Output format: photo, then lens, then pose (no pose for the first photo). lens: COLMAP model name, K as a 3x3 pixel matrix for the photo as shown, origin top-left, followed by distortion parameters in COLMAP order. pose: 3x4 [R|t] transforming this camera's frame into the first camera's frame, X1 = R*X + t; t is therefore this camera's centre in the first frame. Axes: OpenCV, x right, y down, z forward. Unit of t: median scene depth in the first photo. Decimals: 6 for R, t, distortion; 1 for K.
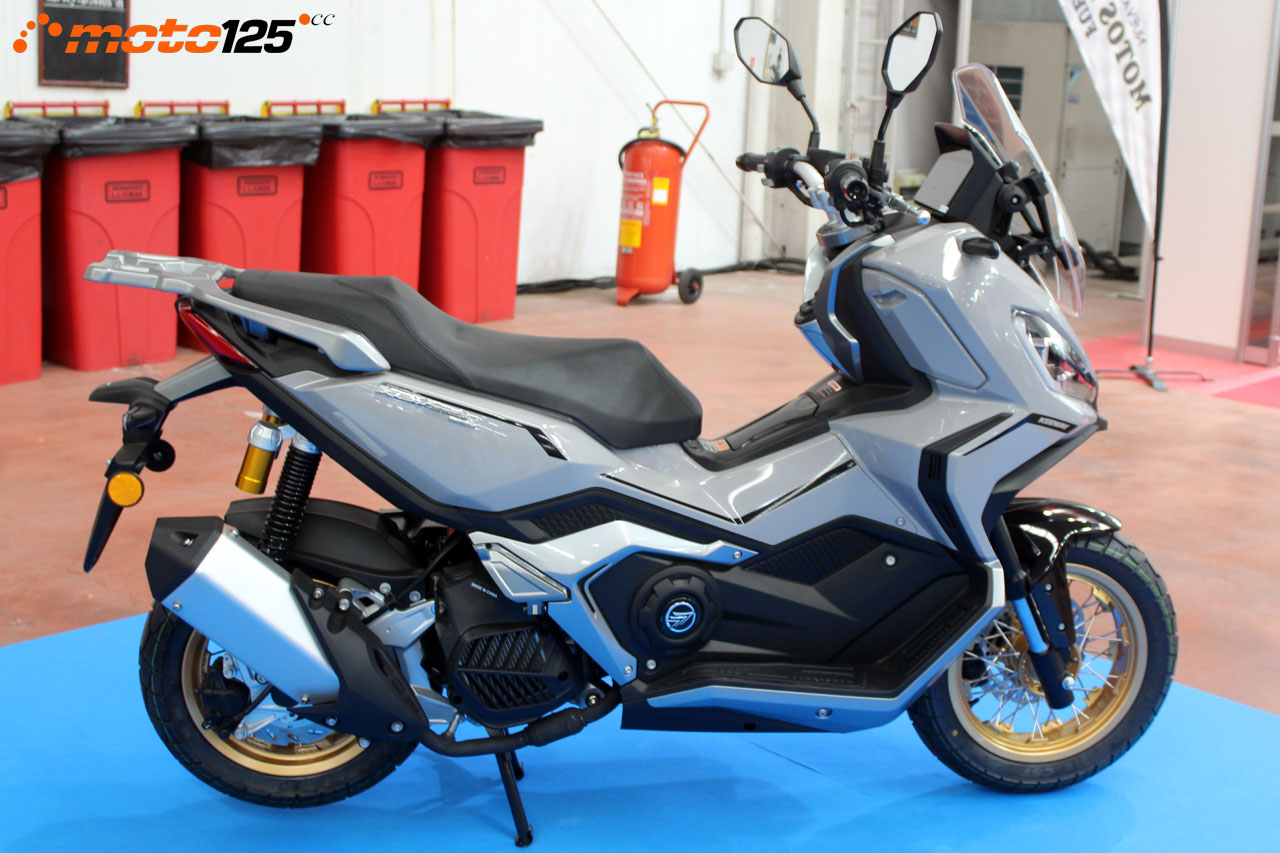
lens RADIAL K [[1478.5, 0, 639.3], [0, 1478.5, 425.2], [0, 0, 1]] dist [-0.065441, 0.000000]
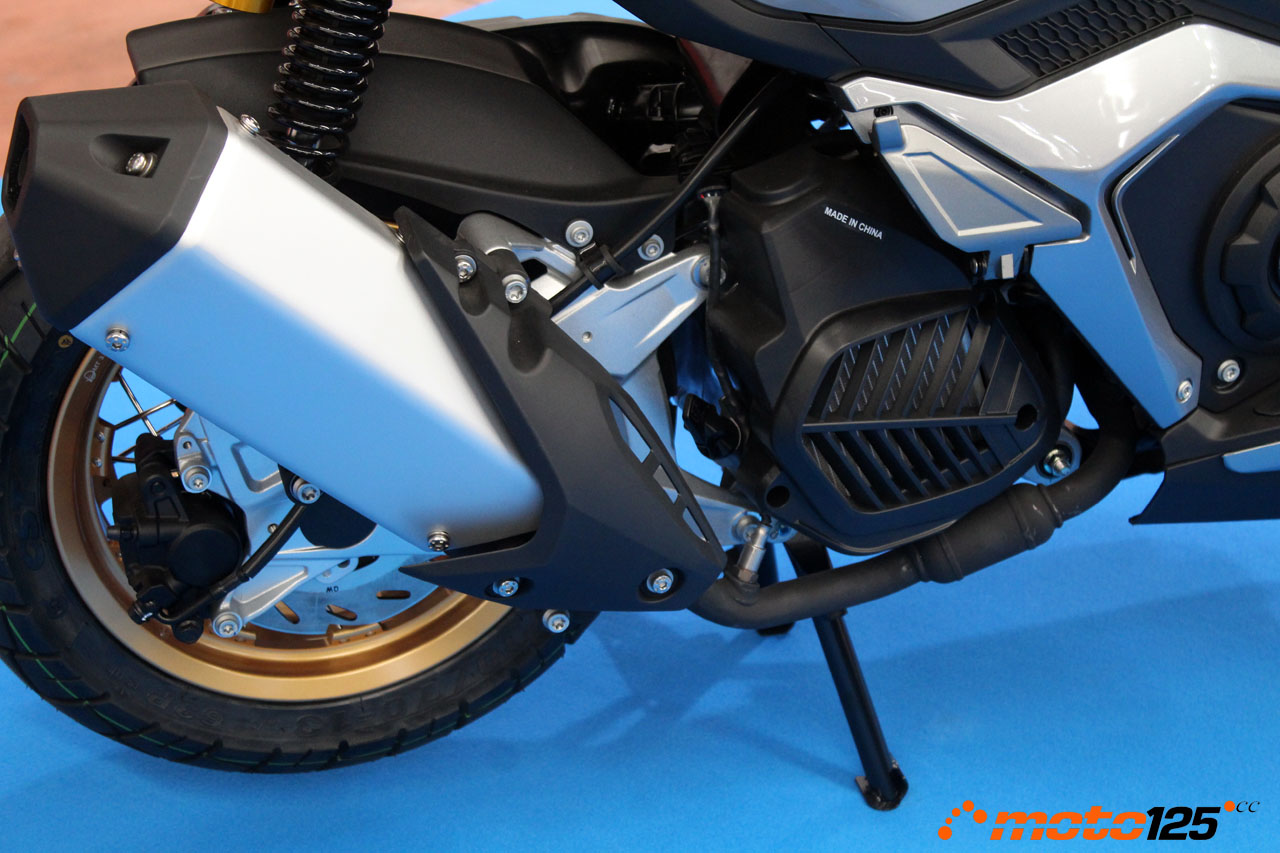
lens RADIAL K [[2695.7, 0, 640.6], [0, 2695.7, 426.8], [0, 0, 1]] dist [0.054408, 0.000000]
pose [[0.990399, -0.077617, 0.114394, -0.241596], [0.048751, 0.970437, 0.236379, -0.007657], [-0.129360, -0.228532, 0.964904, 0.297069]]
